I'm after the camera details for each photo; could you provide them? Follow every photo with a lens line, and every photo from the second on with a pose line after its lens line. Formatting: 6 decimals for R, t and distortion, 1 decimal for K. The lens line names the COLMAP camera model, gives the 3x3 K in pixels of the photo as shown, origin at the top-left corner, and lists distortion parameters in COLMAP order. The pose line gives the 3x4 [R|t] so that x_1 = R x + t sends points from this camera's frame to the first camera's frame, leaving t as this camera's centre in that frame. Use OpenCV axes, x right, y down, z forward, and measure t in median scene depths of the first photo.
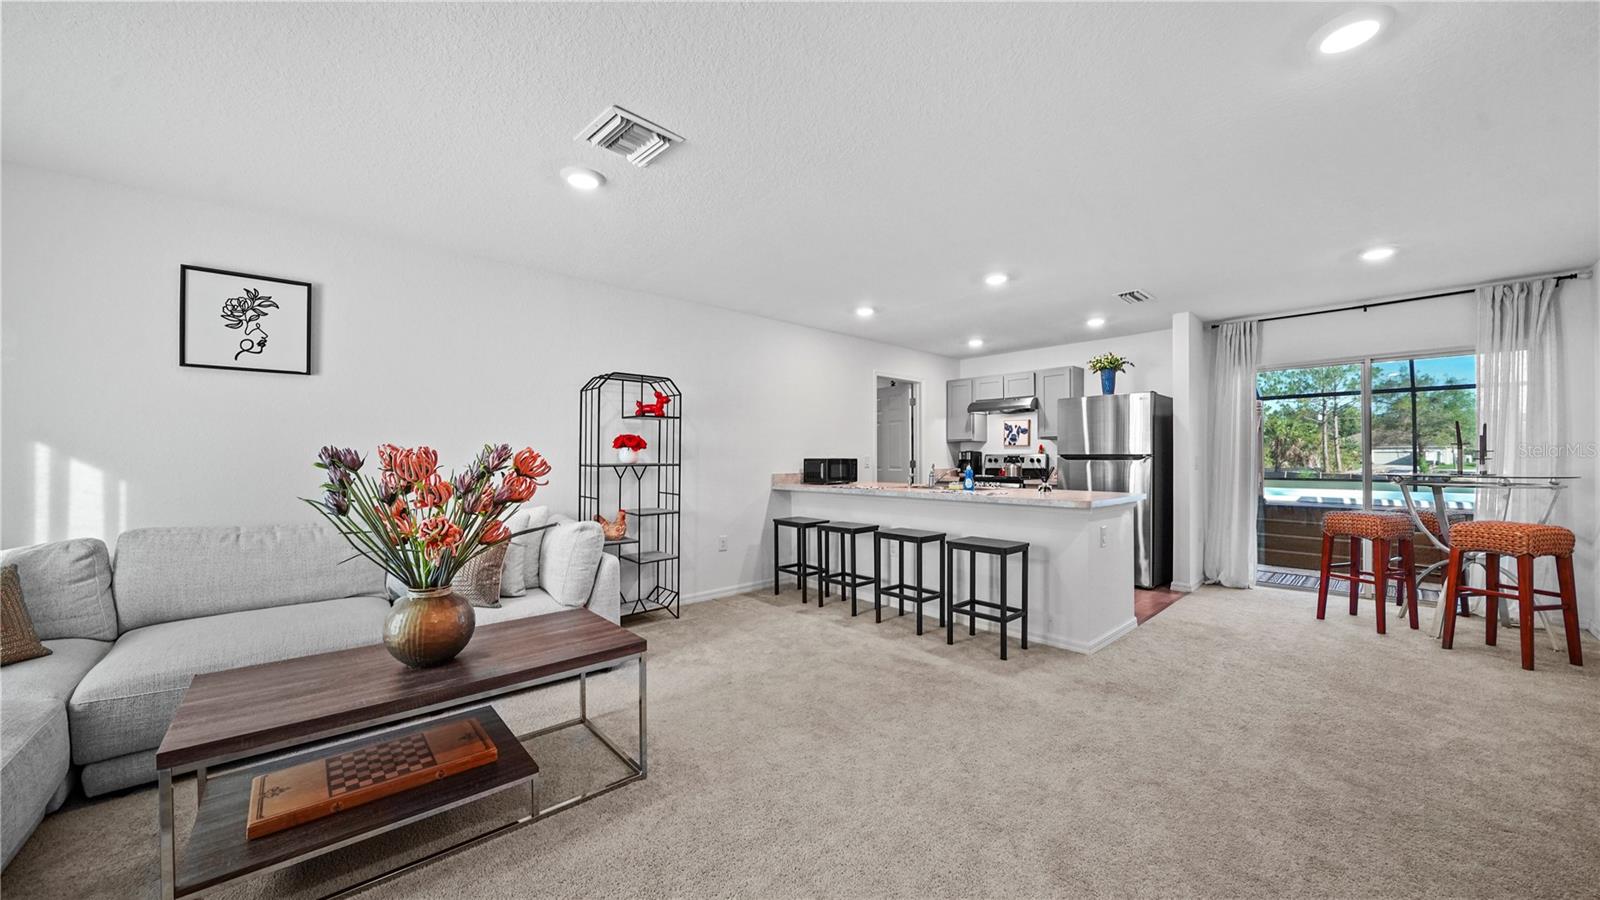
lens RADIAL K [[555.8, 0, 801.2], [0, 555.8, 450.9], [0, 0, 1]] dist [-0.018358, 0.001449]
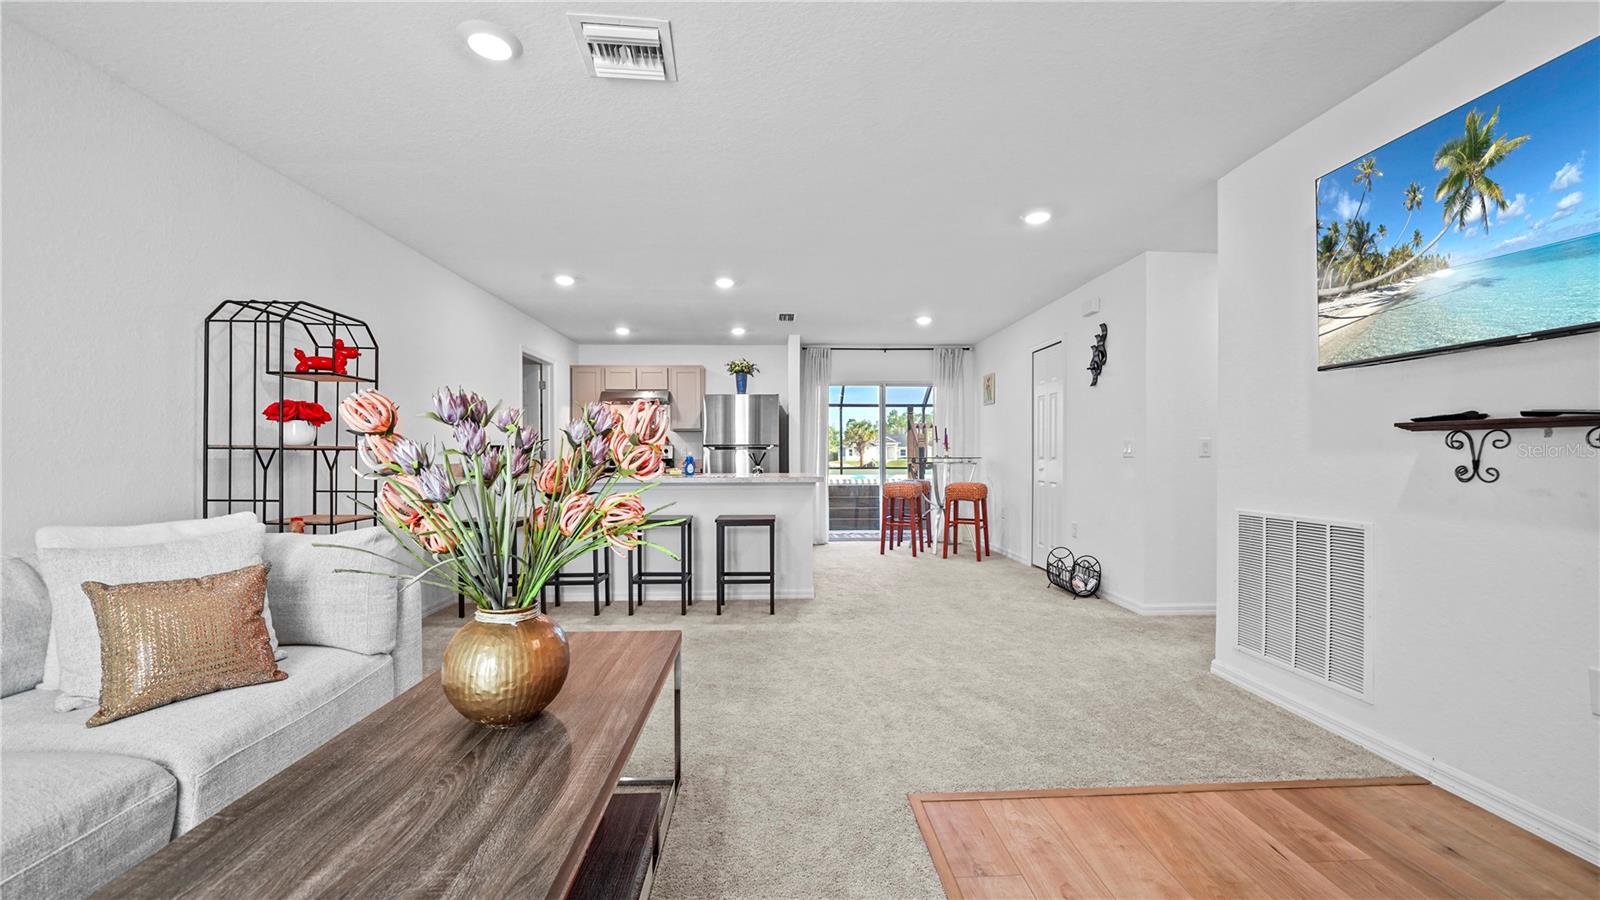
lens RADIAL K [[601.9, 0, 788.2], [0, 601.9, 454.0], [0, 0, 1]] dist [-0.008623, -0.000019]
pose [[0.647135, 0.000536, 0.762375, -0.438444], [-0.007377, 0.999957, 0.005559, 0.022595], [-0.762340, -0.009221, 0.647111, 0.114024]]
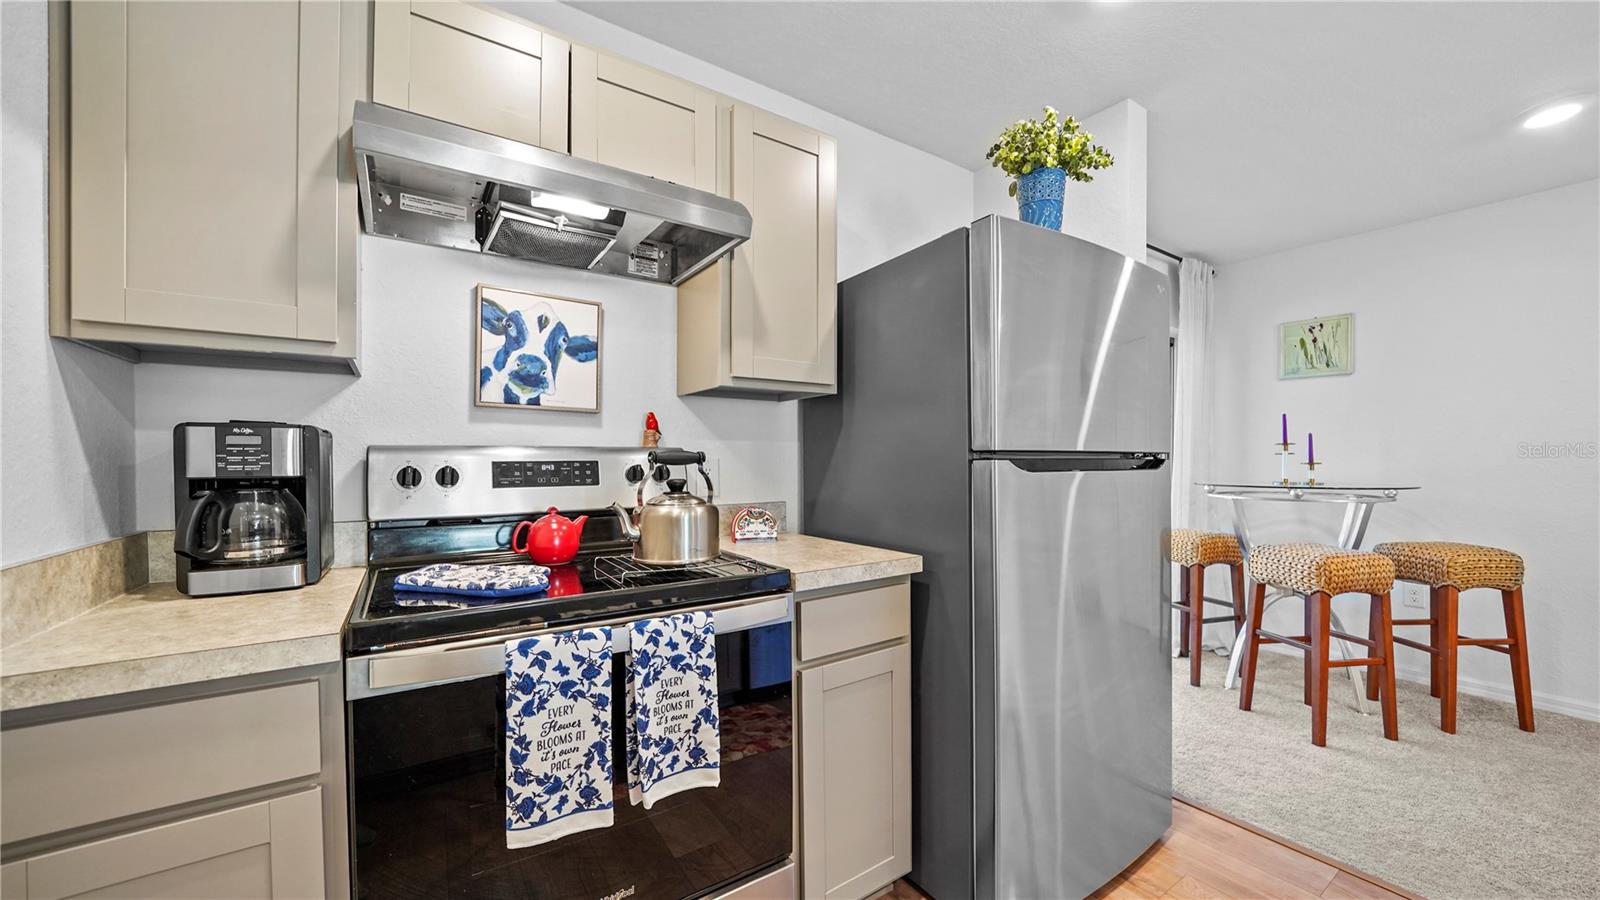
lens RADIAL K [[601.9, 0, 796.1], [0, 601.9, 459.2], [0, 0, 1]] dist [-0.008623, -0.000019]
pose [[0.152711, 0.002552, 0.988268, 0.250422], [-0.014402, 0.999896, -0.000356, 0.014226], [-0.988166, -0.014179, 0.152732, 1.310374]]
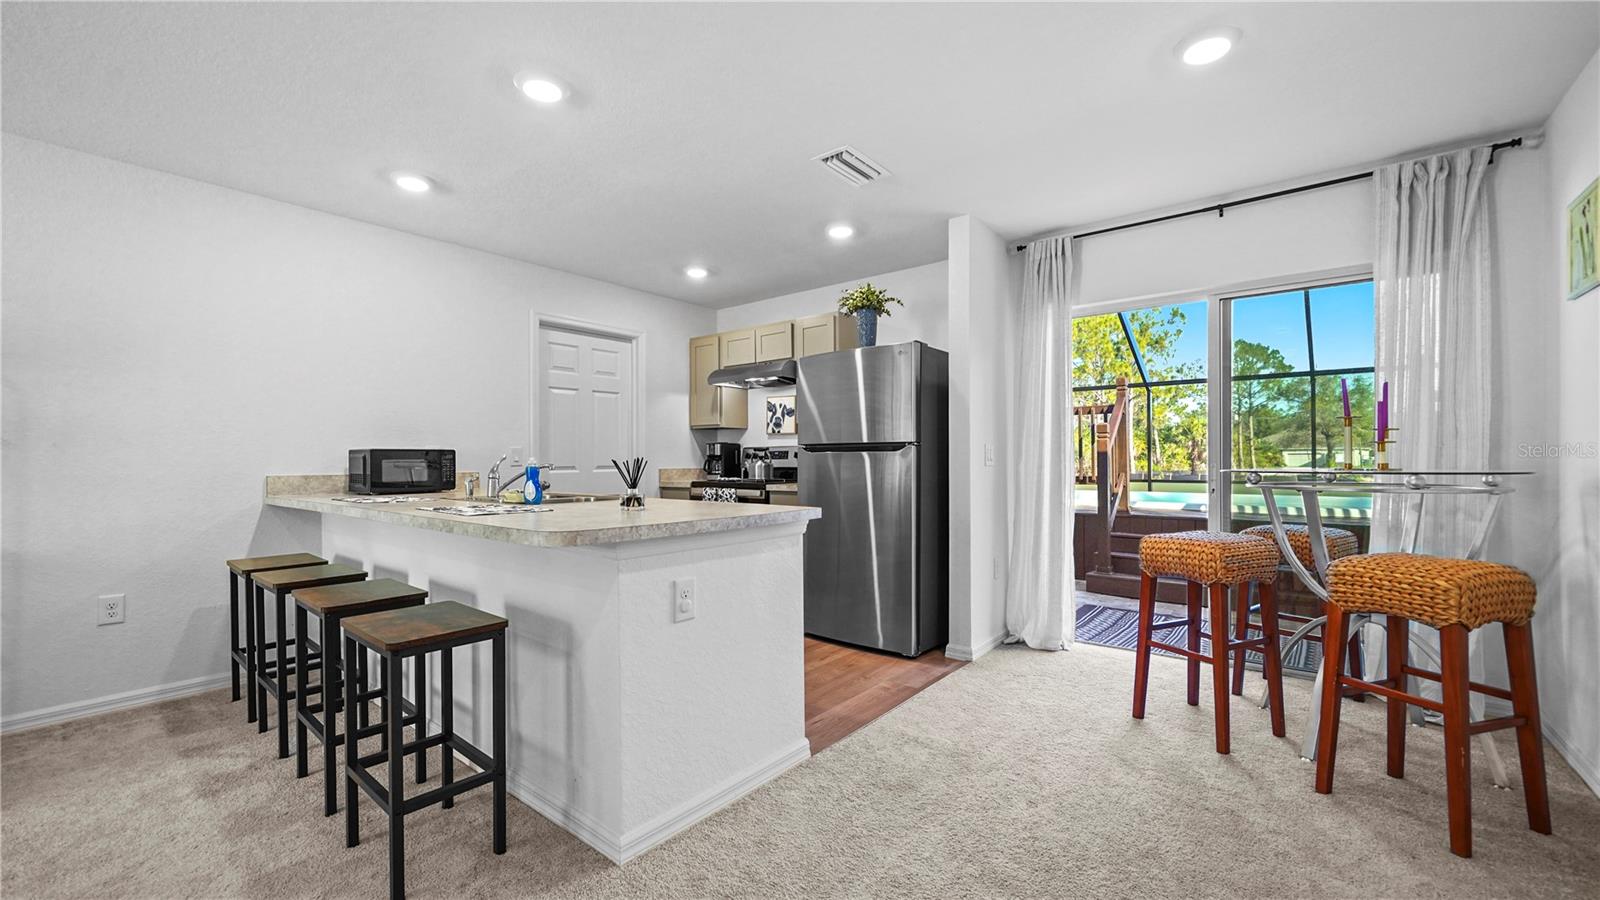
lens RADIAL K [[636.9, 0, 791.0], [0, 636.9, 454.9], [0, 0, 1]] dist [0.000816, -0.002361]
pose [[0.989507, -0.000656, 0.144481, 0.437010], [0.000341, 0.999998, 0.002199, 0.021827], [-0.144482, -0.002127, 0.989505, 0.341804]]
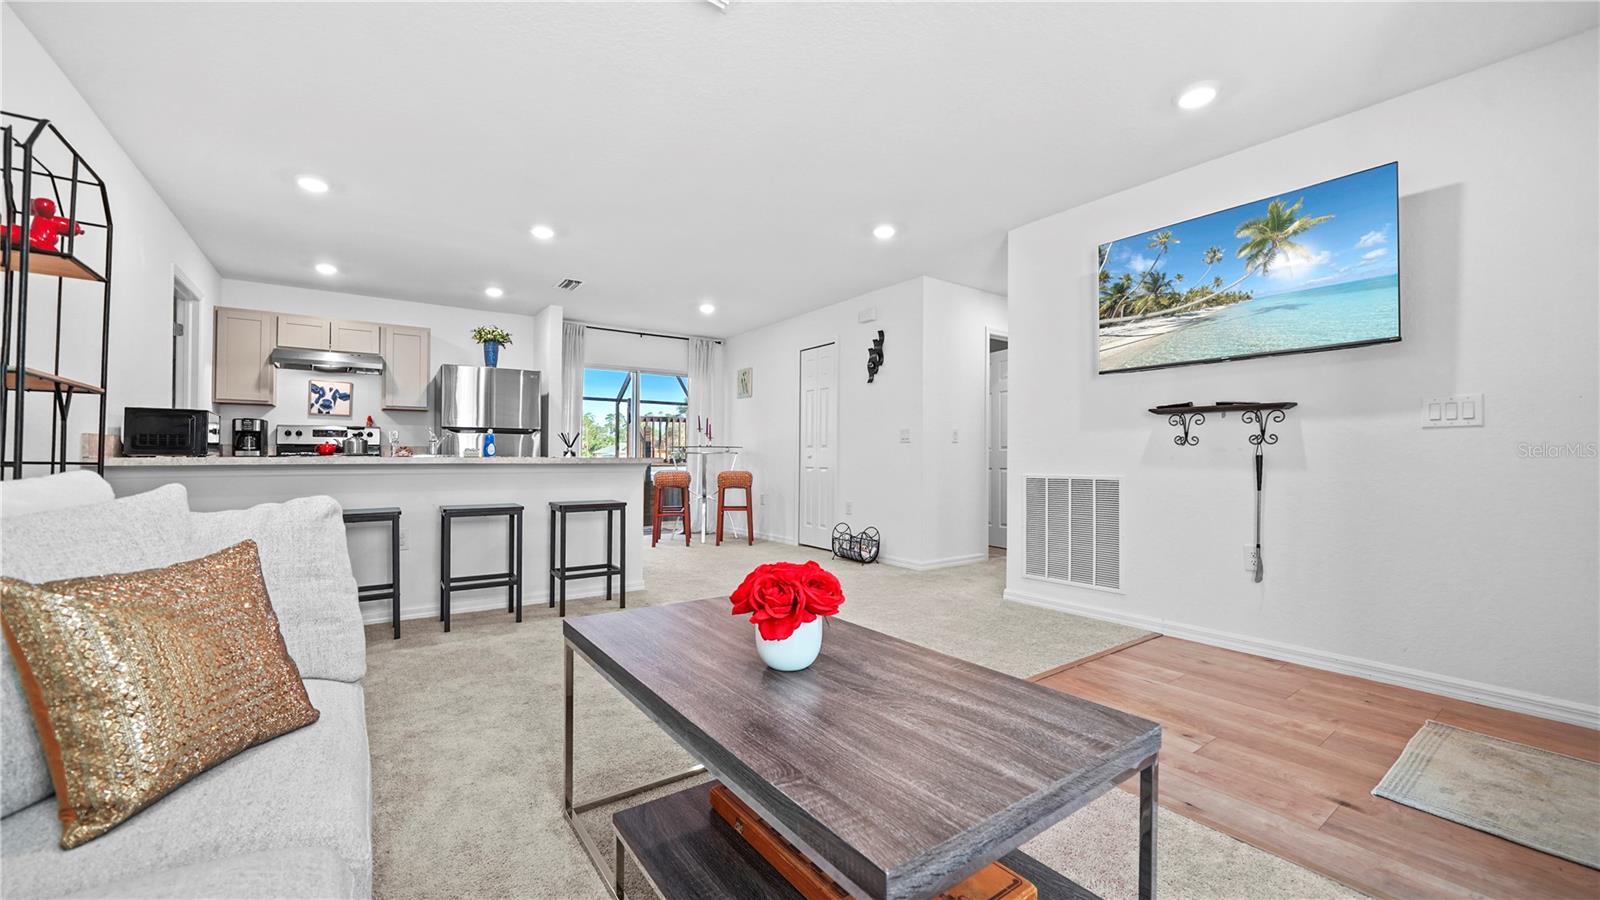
lens RADIAL K [[631.2, 0, 793.2], [0, 631.2, 447.2], [0, 0, 1]] dist [-0.012657, 0.000647]
pose [[0.116278, 0.019817, 0.993019, -0.599502], [-0.012489, 0.999751, -0.018489, 0.065448], [-0.993138, -0.010252, 0.116497, 0.405037]]
